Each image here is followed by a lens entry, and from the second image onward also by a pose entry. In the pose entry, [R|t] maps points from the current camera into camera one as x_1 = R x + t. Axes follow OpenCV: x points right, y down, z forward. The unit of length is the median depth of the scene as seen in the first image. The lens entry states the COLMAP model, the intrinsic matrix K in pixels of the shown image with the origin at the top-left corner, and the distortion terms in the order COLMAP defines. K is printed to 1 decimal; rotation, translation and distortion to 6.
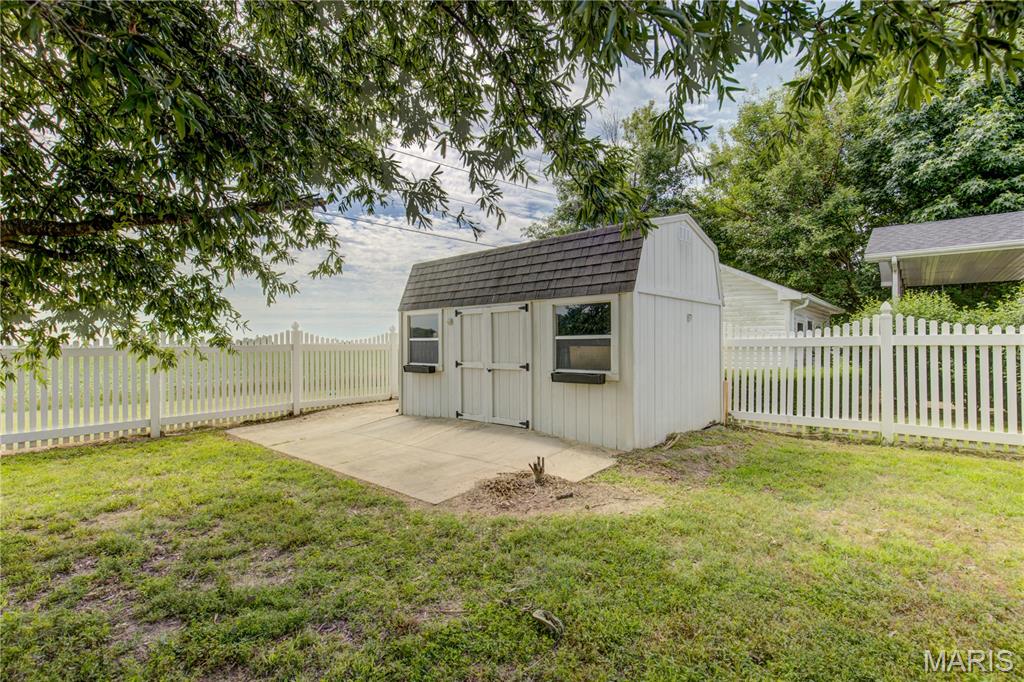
lens RADIAL K [[442.1, 0, 512.0], [0, 442.1, 341.0], [0, 0, 1]] dist [-0.025650, -0.000032]
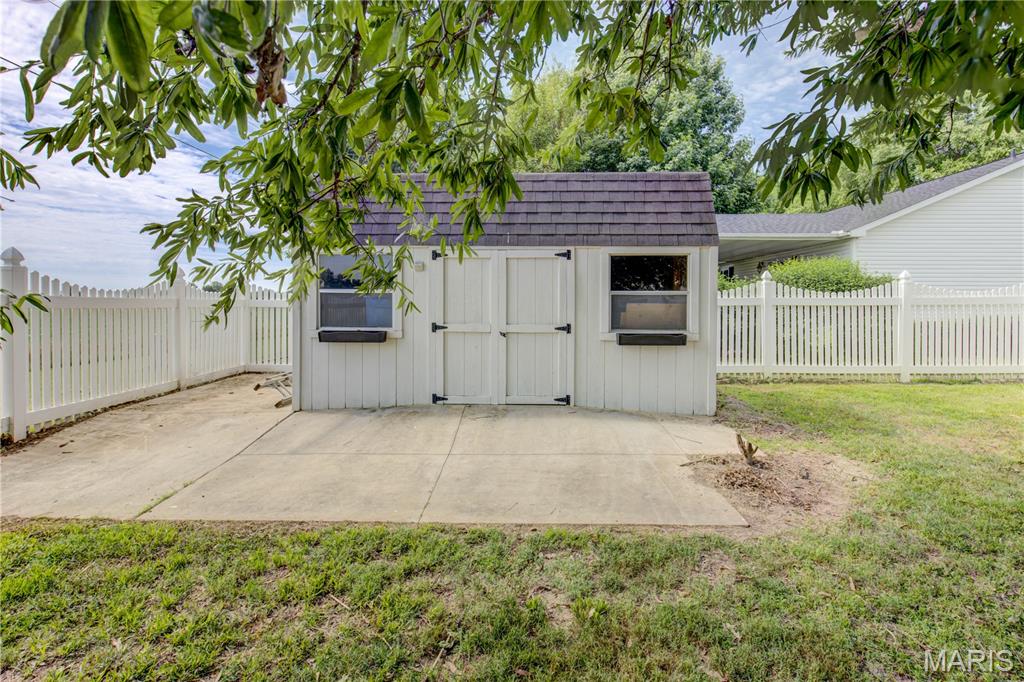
lens RADIAL K [[467.3, 0, 509.9], [0, 467.3, 308.7], [0, 0, 1]] dist [0.000493, 0.000115]
pose [[0.789797, 0.000070, 0.613369, -0.573189], [-0.015780, 0.999671, 0.020205, 0.006960], [-0.613166, -0.025636, 0.789538, 0.395026]]
